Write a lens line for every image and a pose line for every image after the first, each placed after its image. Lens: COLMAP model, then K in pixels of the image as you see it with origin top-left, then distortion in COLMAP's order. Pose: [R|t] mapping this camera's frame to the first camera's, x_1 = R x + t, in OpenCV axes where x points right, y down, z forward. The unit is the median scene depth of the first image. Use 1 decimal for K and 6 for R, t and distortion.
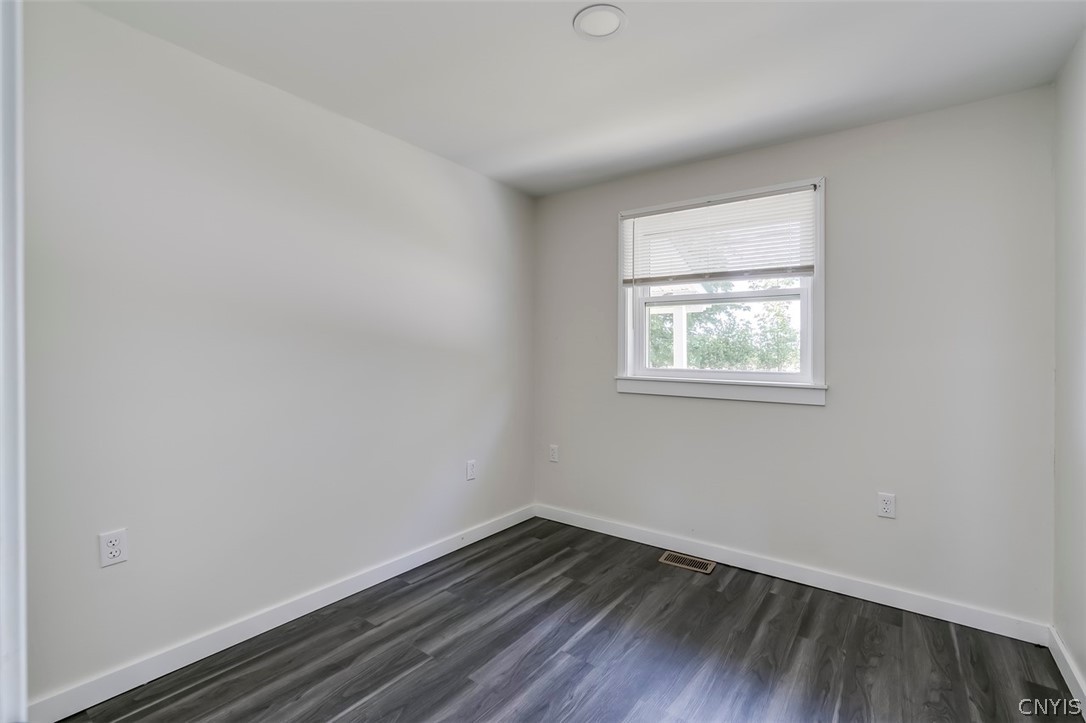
lens RADIAL K [[507.9, 0, 546.4], [0, 507.9, 353.4], [0, 0, 1]] dist [0.026908, -0.000896]
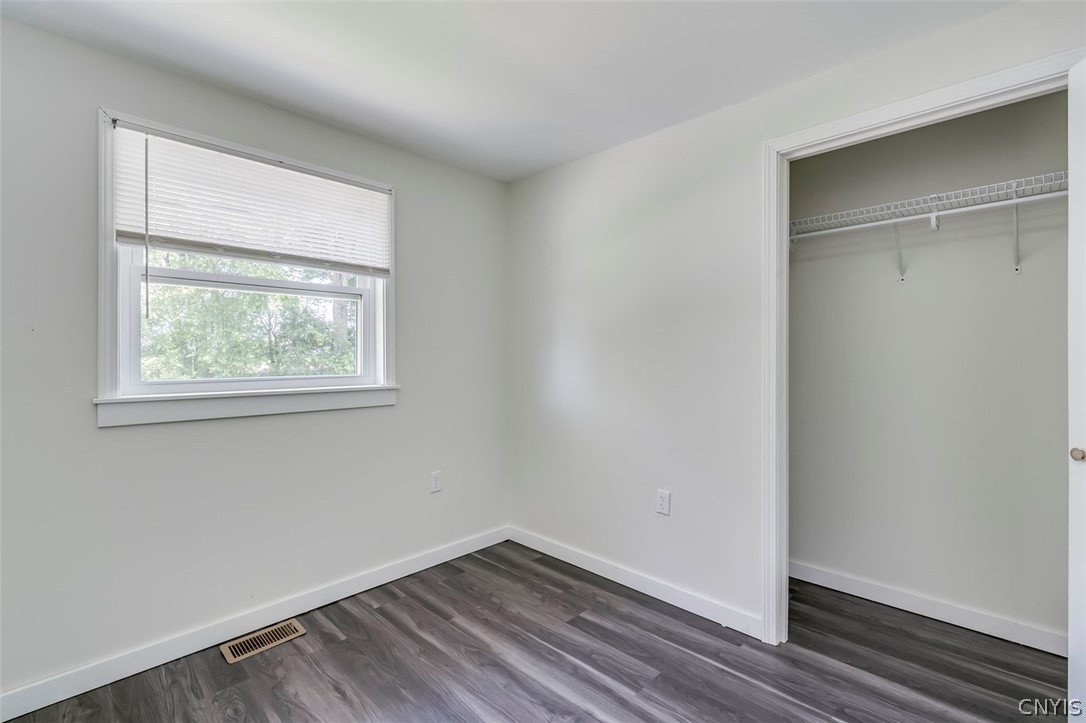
lens RADIAL K [[490.1, 0, 546.1], [0, 490.1, 355.5], [0, 0, 1]] dist [-0.001786, 0.000585]
pose [[0.149212, -0.006743, 0.988782, -0.405160], [0.012647, 0.999908, 0.004910, -0.000184], [-0.988724, 0.011772, 0.149283, 0.548173]]
